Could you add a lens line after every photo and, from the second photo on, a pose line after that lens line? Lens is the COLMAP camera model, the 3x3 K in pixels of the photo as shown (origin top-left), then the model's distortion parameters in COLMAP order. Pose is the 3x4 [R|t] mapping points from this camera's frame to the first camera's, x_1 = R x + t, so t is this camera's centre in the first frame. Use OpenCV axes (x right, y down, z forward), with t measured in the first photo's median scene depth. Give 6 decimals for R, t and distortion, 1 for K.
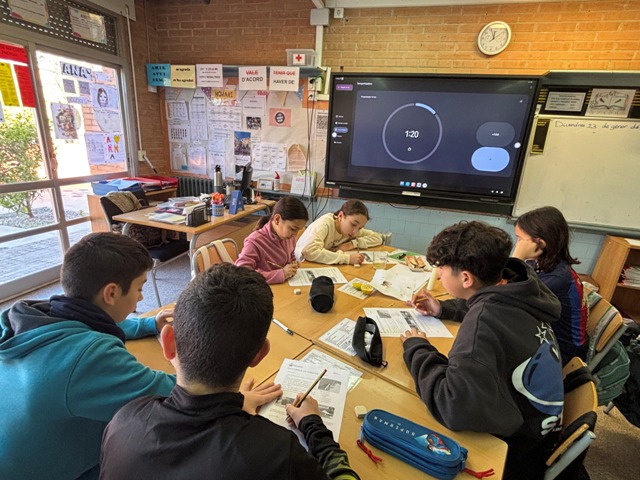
lens RADIAL K [[332.5, 0, 320.0], [0, 332.5, 240.0], [0, 0, 1]] dist [-0.001543, -0.000518]
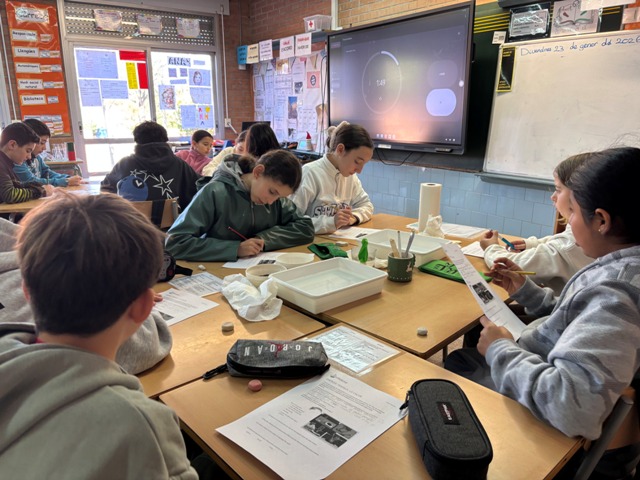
lens RADIAL K [[483.8, 0, 320.0], [0, 483.8, 240.0], [0, 0, 1]] dist [0.070610, -0.086586]
pose [[0.775450, 0.103645, -0.622844, 1.005736], [-0.141036, 0.989945, -0.010859, 0.163310], [0.615456, 0.096264, 0.782271, -0.165150]]
